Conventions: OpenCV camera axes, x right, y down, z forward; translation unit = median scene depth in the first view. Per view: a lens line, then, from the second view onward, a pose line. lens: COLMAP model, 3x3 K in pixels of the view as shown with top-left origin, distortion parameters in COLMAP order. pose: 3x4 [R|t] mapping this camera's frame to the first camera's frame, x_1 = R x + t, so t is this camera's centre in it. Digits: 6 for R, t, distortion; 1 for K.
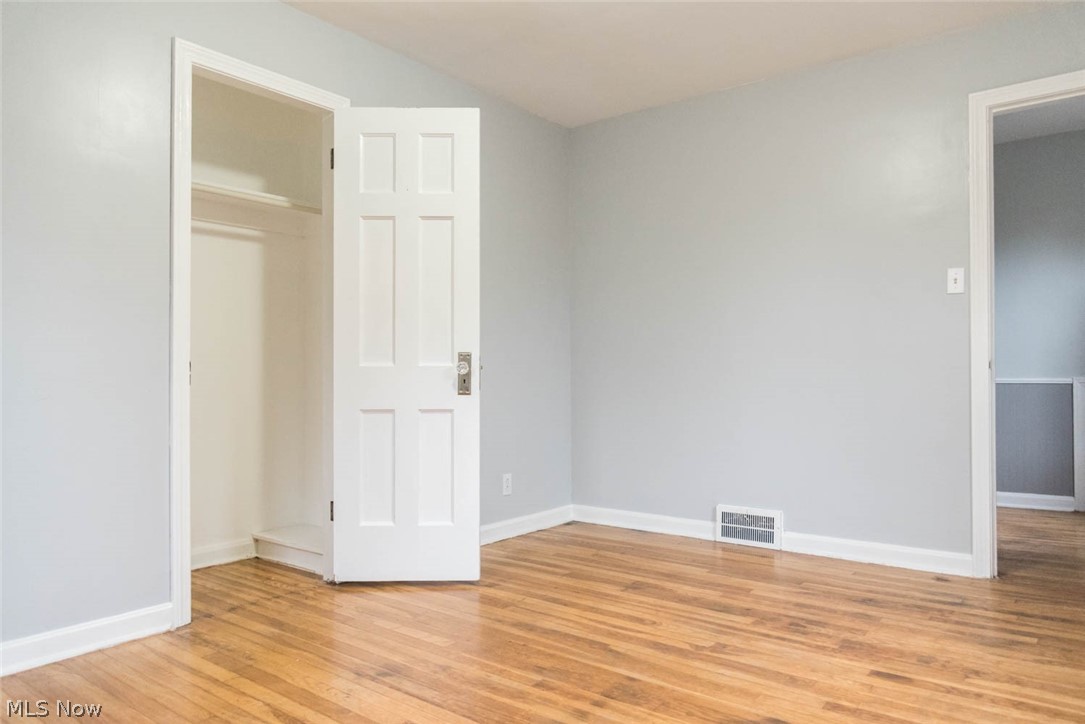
lens RADIAL K [[729.0, 0, 546.4], [0, 729.0, 365.7], [0, 0, 1]] dist [0.026128, -0.003587]
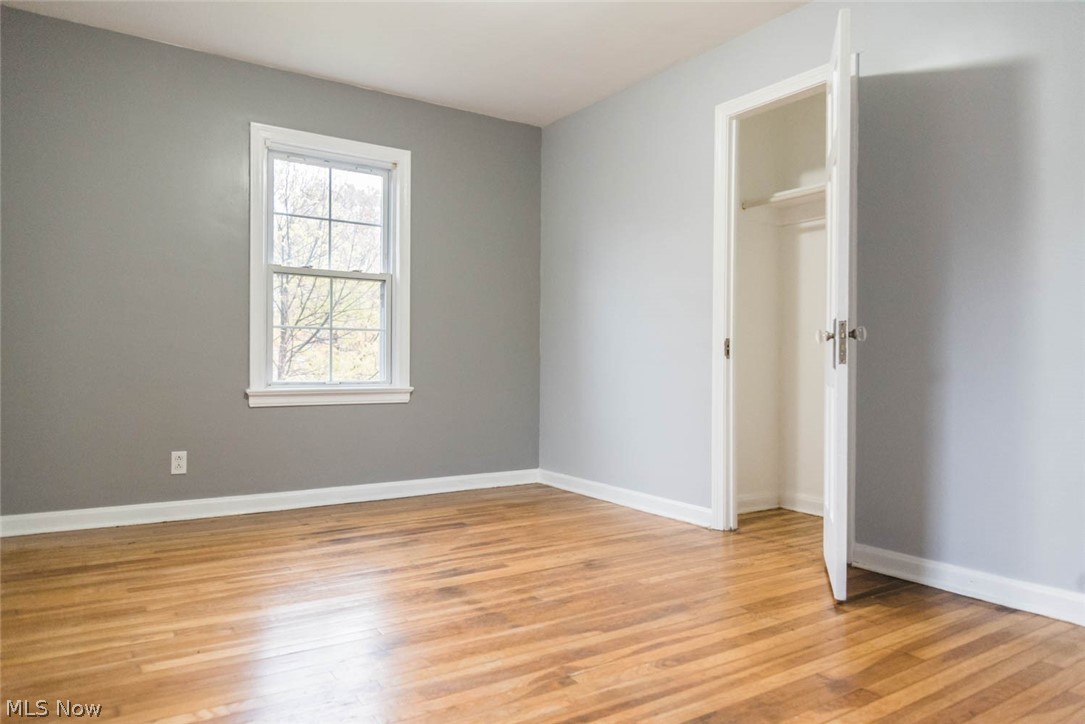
lens RADIAL K [[729.0, 0, 546.4], [0, 729.0, 365.7], [0, 0, 1]] dist [0.026128, -0.003587]
pose [[-0.322250, 0.001212, -0.946654, 0.941732], [0.010953, 0.999937, -0.002448, 0.047495], [0.946591, -0.011157, -0.322243, 1.187040]]
